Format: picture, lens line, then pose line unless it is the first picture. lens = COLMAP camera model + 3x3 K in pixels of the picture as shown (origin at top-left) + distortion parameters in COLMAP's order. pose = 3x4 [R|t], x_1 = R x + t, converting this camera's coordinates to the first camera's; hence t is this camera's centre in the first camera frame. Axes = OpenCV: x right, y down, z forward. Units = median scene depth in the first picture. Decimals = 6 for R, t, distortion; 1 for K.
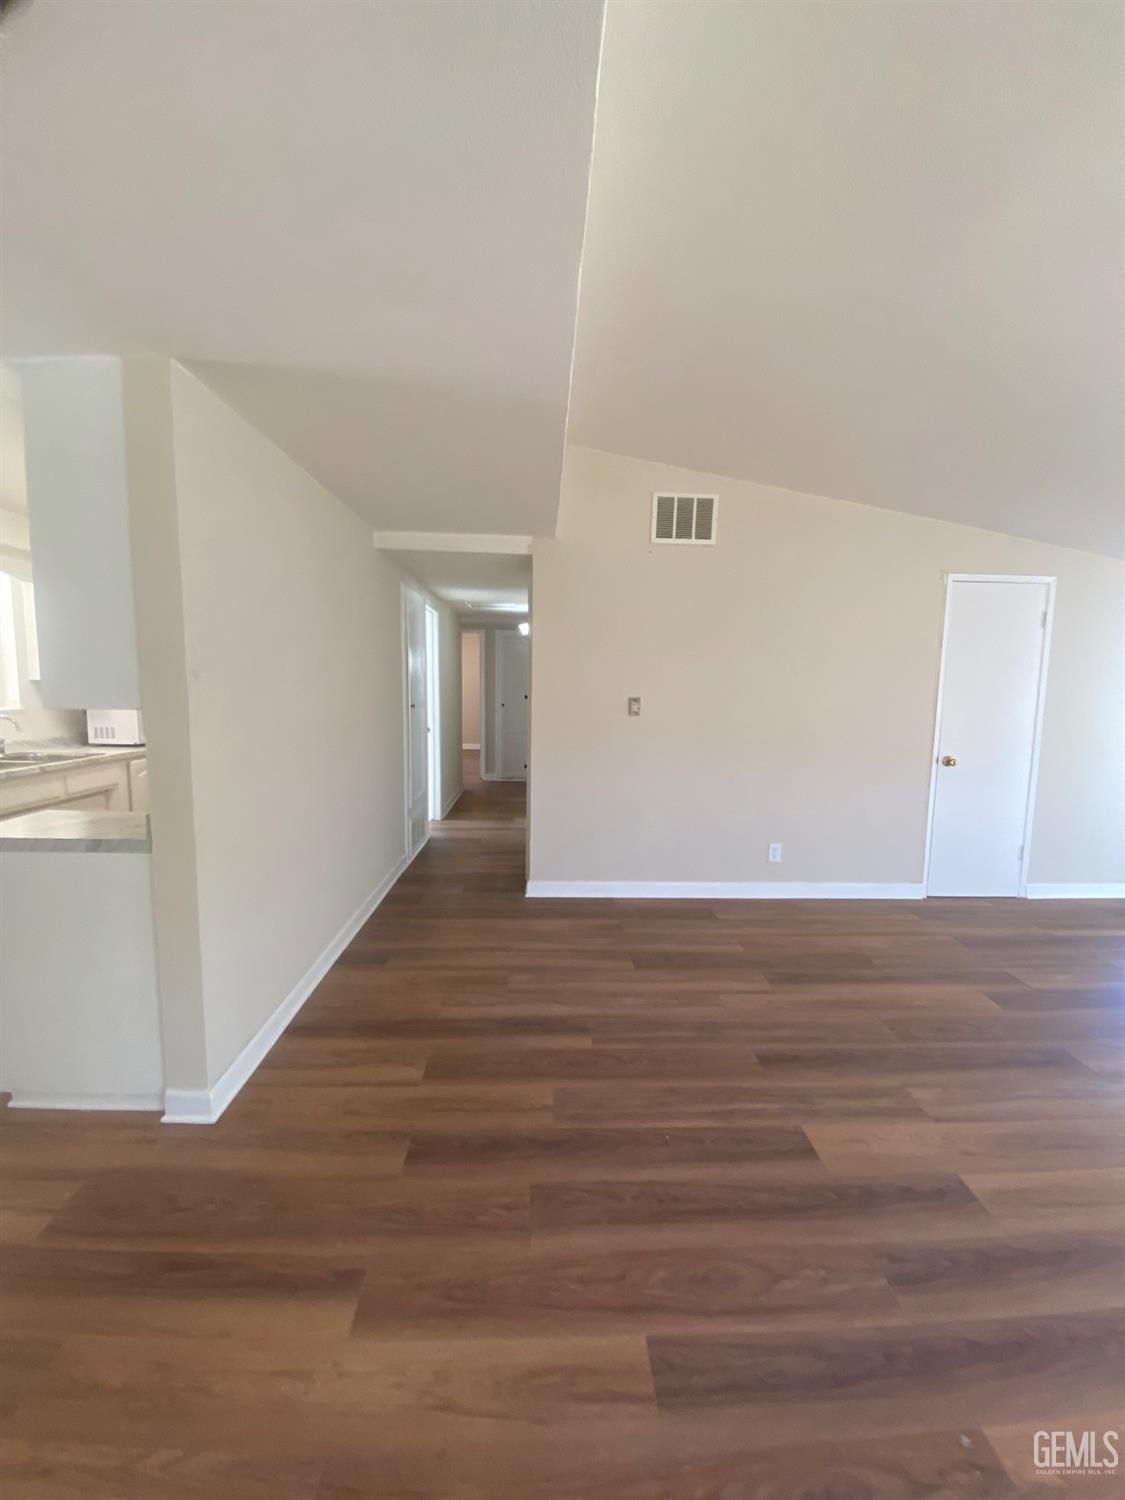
lens RADIAL K [[606.1, 0, 555.2], [0, 606.1, 748.2], [0, 0, 1]] dist [0.034680, -0.034630]
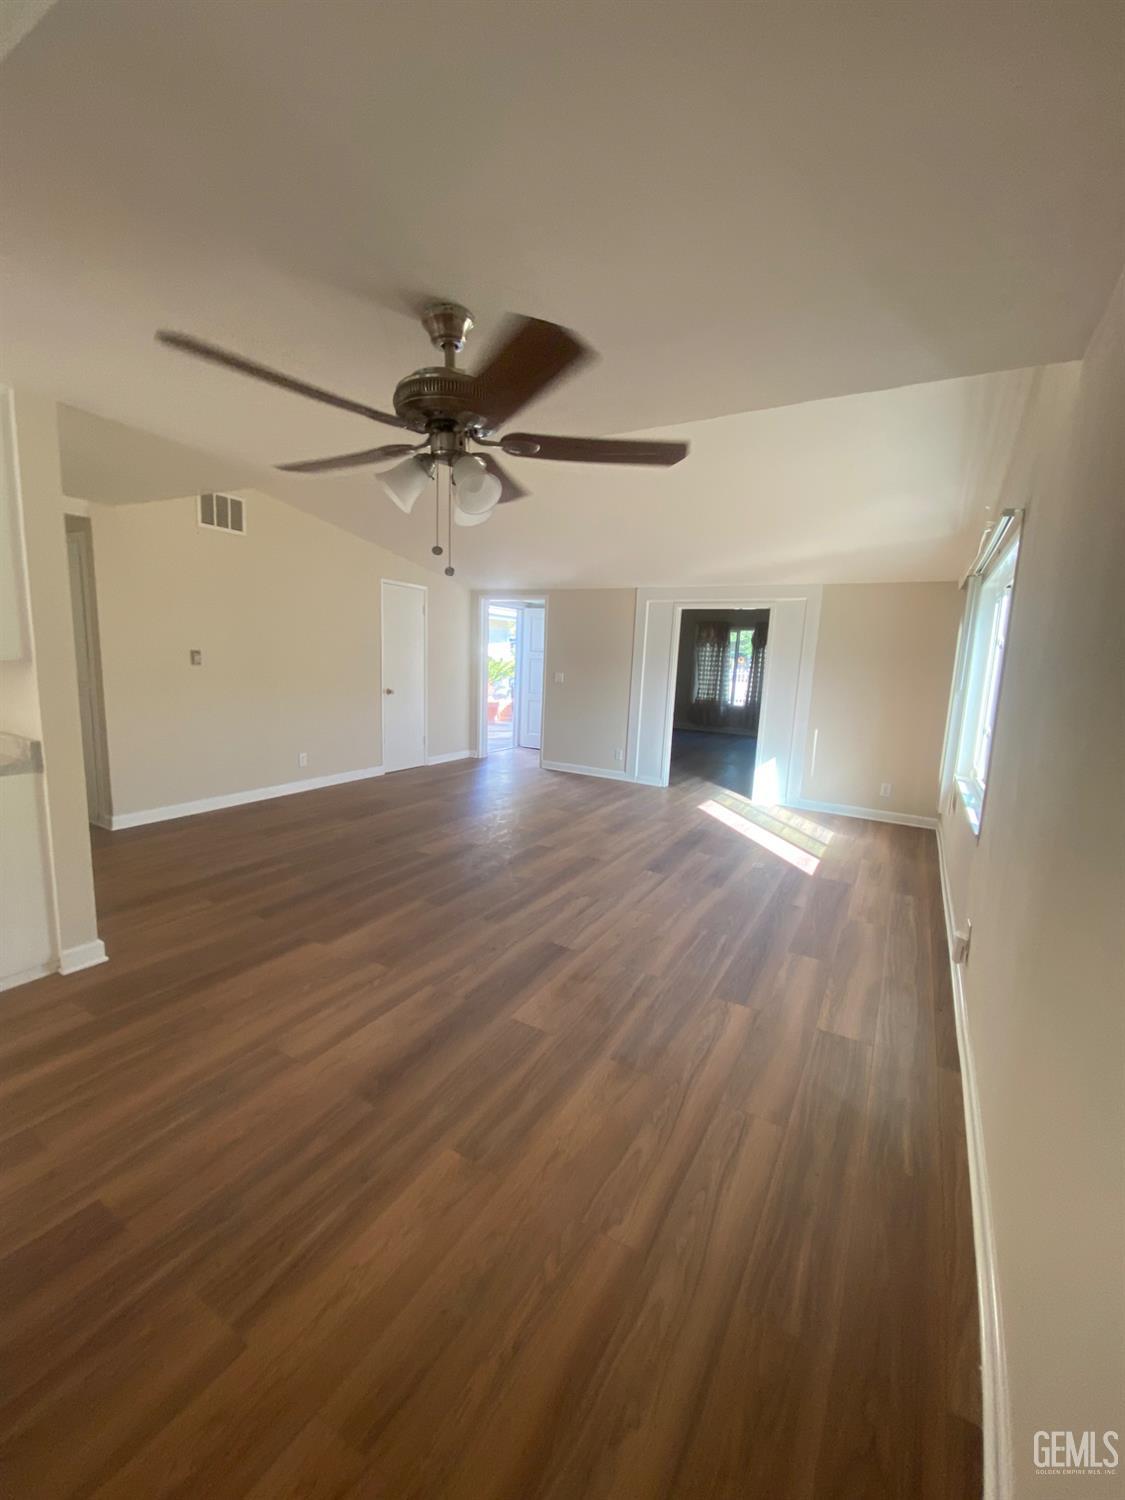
lens RADIAL K [[607.4, 0, 562.5], [0, 607.4, 750.0], [0, 0, 1]] dist [0.035192, -0.028581]
pose [[0.521165, -0.127888, 0.843820, -0.595596], [0.058390, 0.991735, 0.114243, 0.020622], [-0.851456, -0.010269, 0.524325, -0.320352]]
